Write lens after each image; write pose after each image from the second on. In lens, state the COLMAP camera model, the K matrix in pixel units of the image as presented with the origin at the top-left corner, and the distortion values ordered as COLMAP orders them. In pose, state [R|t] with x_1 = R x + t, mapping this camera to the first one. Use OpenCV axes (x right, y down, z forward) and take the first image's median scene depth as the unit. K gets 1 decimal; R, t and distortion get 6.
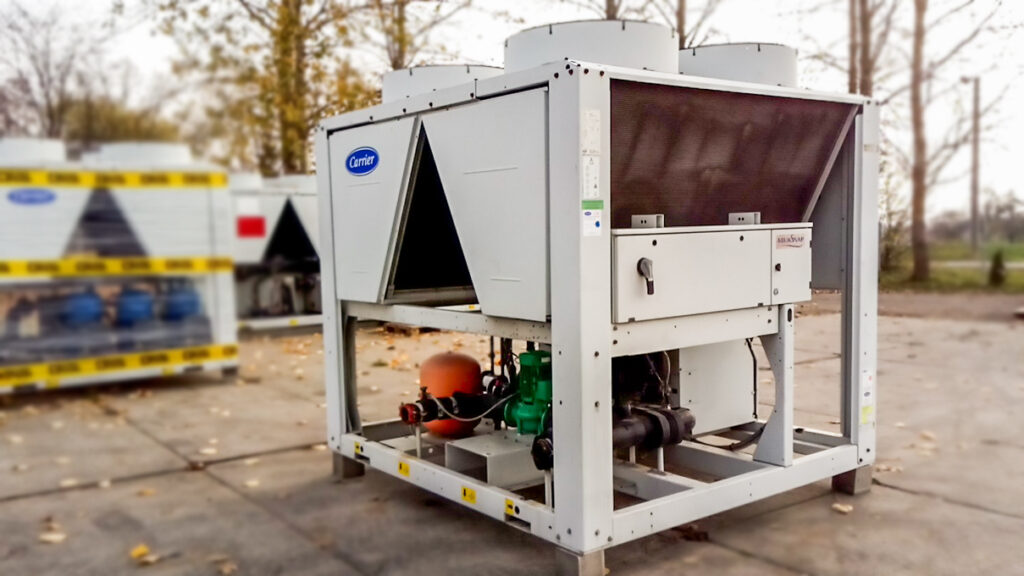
lens RADIAL K [[904.3, 0, 513.4], [0, 904.3, 314.3], [0, 0, 1]] dist [0.017766, -0.000290]
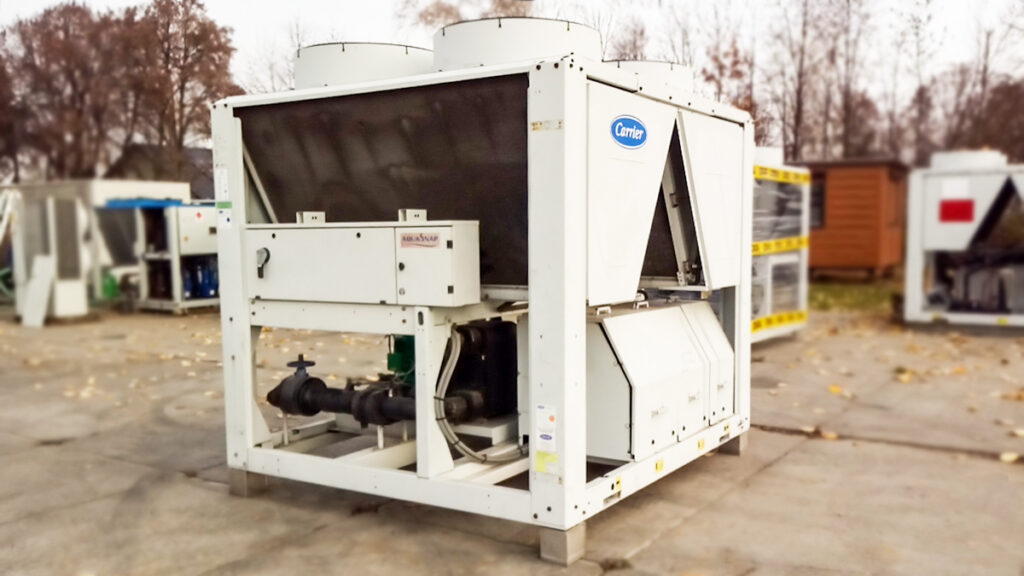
lens RADIAL K [[904.3, 0, 513.4], [0, 904.3, 314.3], [0, 0, 1]] dist [0.017766, -0.000290]
pose [[0.354135, 0.112696, -0.928379, 1.218992], [-0.089464, 0.992242, 0.086322, -0.093864], [0.930905, 0.052487, 0.361470, 0.752741]]
